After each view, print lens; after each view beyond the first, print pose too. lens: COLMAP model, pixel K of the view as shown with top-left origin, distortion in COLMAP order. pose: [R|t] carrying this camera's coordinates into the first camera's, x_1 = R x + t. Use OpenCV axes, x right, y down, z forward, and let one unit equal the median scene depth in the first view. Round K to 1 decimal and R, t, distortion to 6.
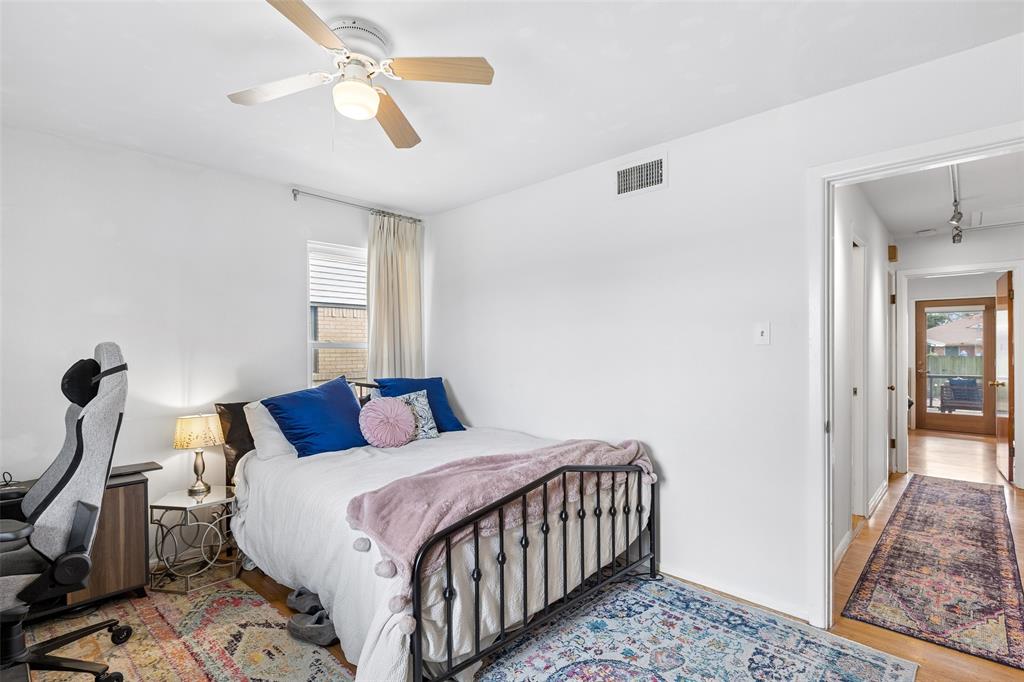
lens RADIAL K [[501.1, 0, 512.4], [0, 501.1, 355.1], [0, 0, 1]] dist [-0.000569, 0.000116]
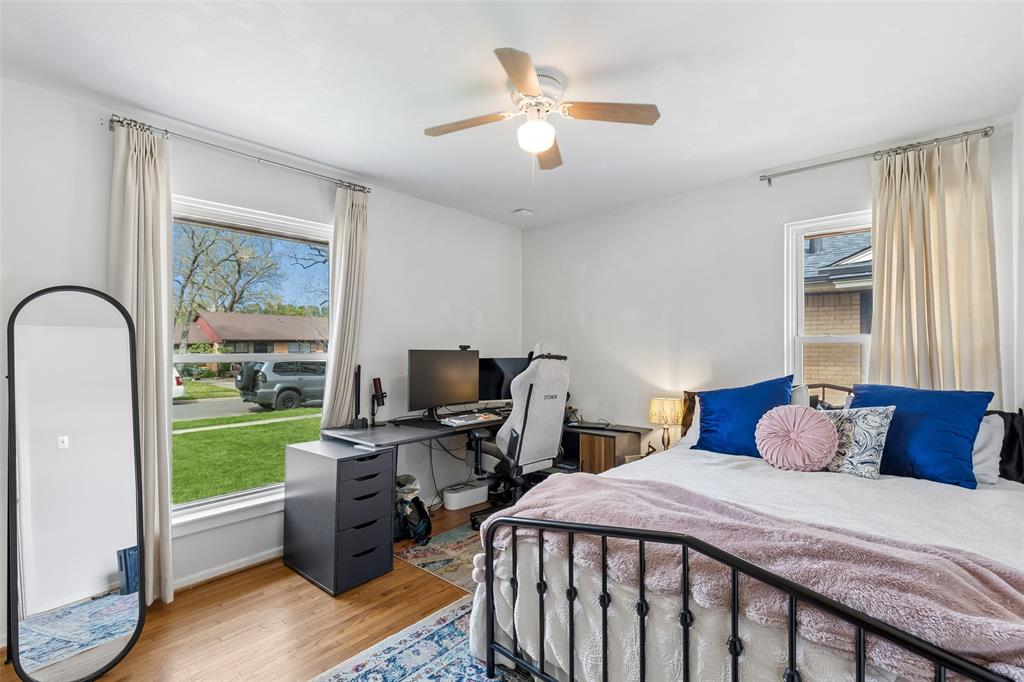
lens RADIAL K [[465.0, 0, 518.1], [0, 465.0, 350.6], [0, 0, 1]] dist [0.002126, -0.000280]
pose [[0.022991, 0.009012, -0.999695, 0.663921], [-0.005106, 0.999947, 0.008897, -0.009040], [0.999723, 0.004899, 0.023036, 0.779336]]
